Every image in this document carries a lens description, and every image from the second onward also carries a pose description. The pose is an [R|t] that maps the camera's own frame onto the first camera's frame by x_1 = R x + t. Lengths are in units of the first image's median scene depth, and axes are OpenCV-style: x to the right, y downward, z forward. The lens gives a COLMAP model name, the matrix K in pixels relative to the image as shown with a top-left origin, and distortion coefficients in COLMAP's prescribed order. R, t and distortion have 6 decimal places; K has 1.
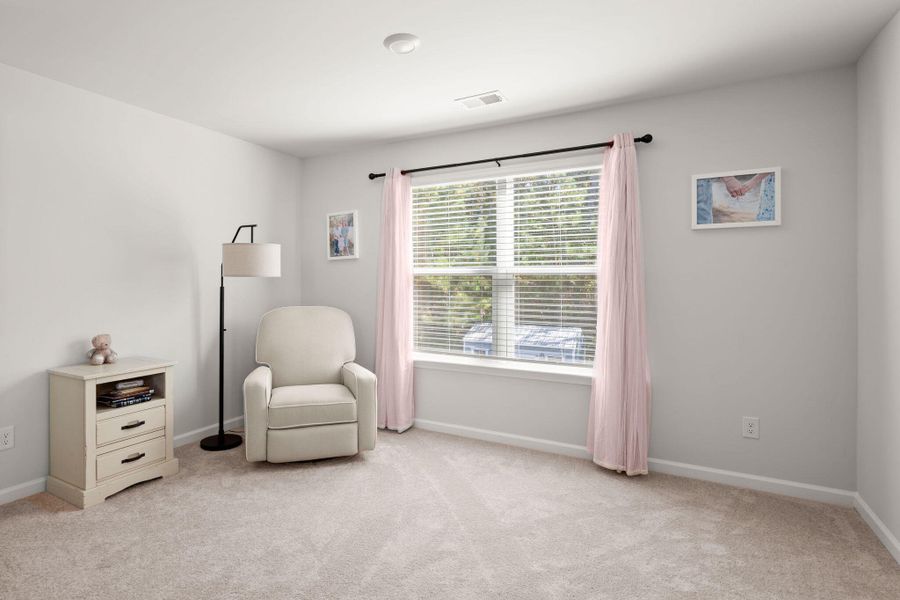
lens RADIAL K [[456.7, 0, 448.3], [0, 456.7, 276.5], [0, 0, 1]] dist [0.001258, 0.000122]
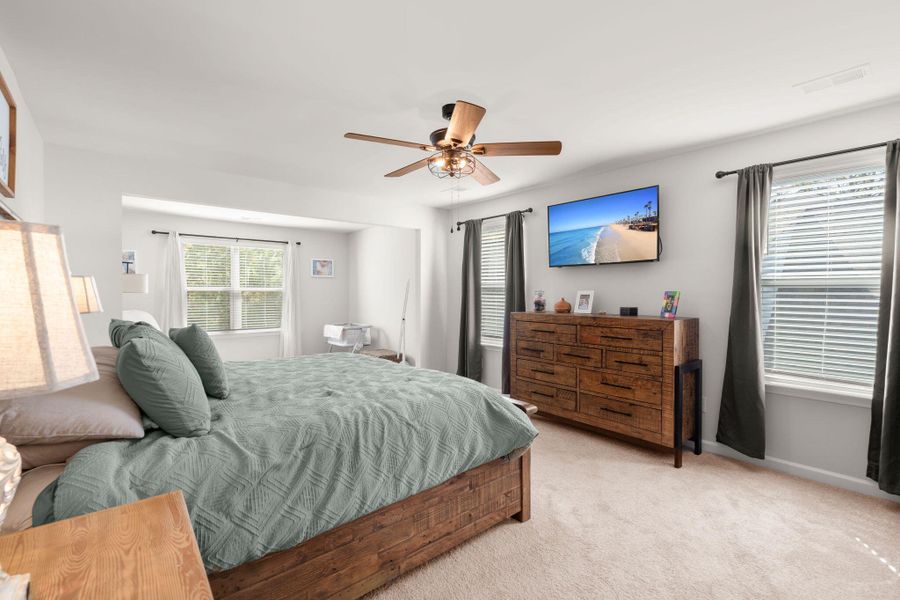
lens RADIAL K [[400.1, 0, 467.5], [0, 400.1, 292.8], [0, 0, 1]] dist [0.000613, 0.000060]
pose [[0.292290, 0.004581, 0.956319, -1.632546], [-0.009153, 0.999956, -0.001992, -0.003967], [-0.956286, -0.008170, 0.292319, -0.713569]]
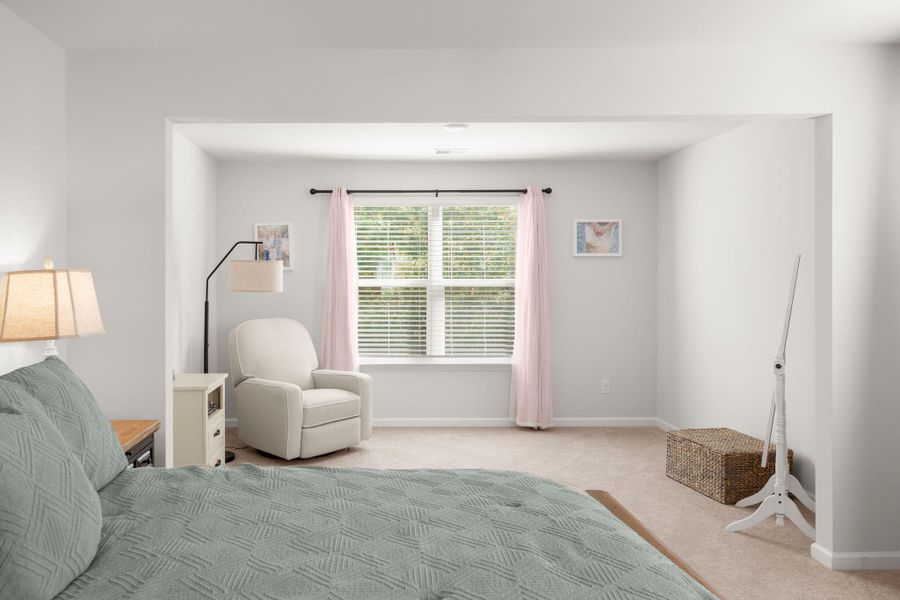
lens RADIAL K [[583.4, 0, 448.1], [0, 583.4, 276.1], [0, 0, 1]] dist [-0.002372, -0.000885]
pose [[0.853353, 0.004046, 0.521317, -0.781478], [-0.005495, 0.999984, 0.001234, -0.040029], [-0.521304, -0.003918, 0.853362, -0.380827]]
